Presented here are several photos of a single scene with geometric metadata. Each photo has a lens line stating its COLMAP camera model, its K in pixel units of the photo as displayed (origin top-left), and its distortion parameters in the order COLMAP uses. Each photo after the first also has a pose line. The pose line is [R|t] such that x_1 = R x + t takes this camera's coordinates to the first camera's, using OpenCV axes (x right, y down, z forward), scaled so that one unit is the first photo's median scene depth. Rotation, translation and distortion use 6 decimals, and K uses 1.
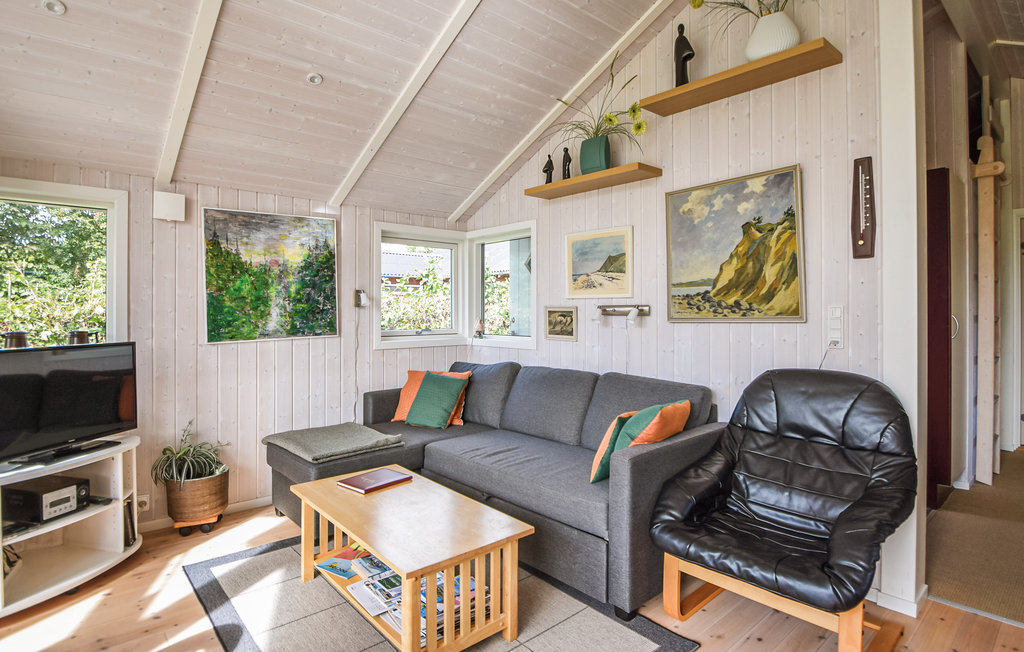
lens RADIAL K [[516.2, 0, 460.0], [0, 516.2, 322.8], [0, 0, 1]] dist [-0.000504, -0.000088]
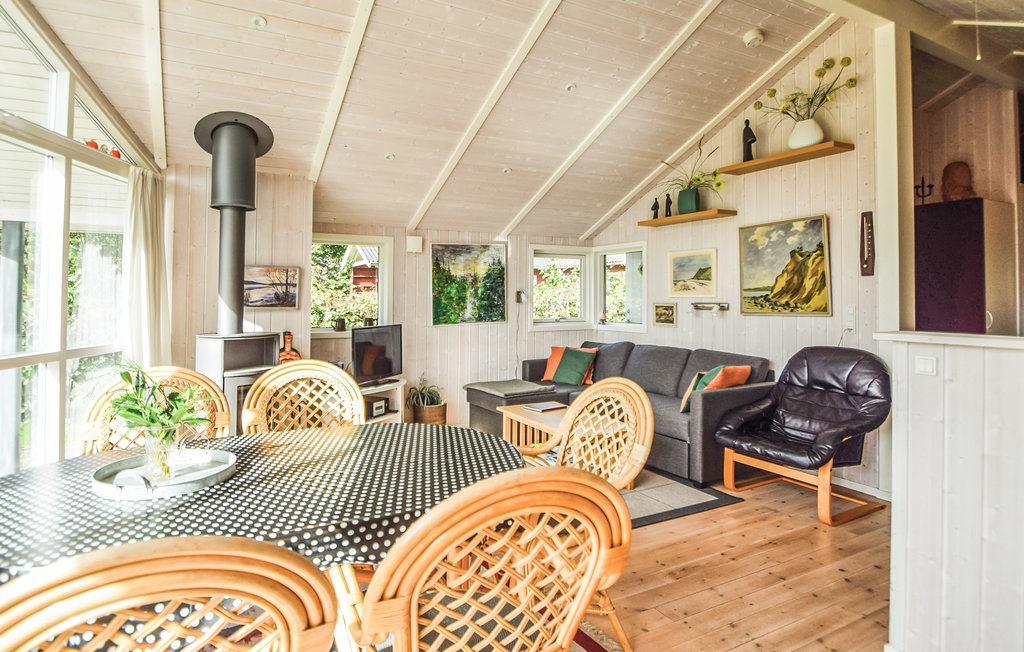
lens RADIAL K [[521.4, 0, 441.9], [0, 521.4, 303.6], [0, 0, 1]] dist [0.001428, 0.000441]
pose [[0.972961, 0.001719, -0.230964, -0.085379], [-0.003961, 0.999949, -0.009244, -0.016623], [0.230937, 0.009909, 0.972918, -0.659663]]
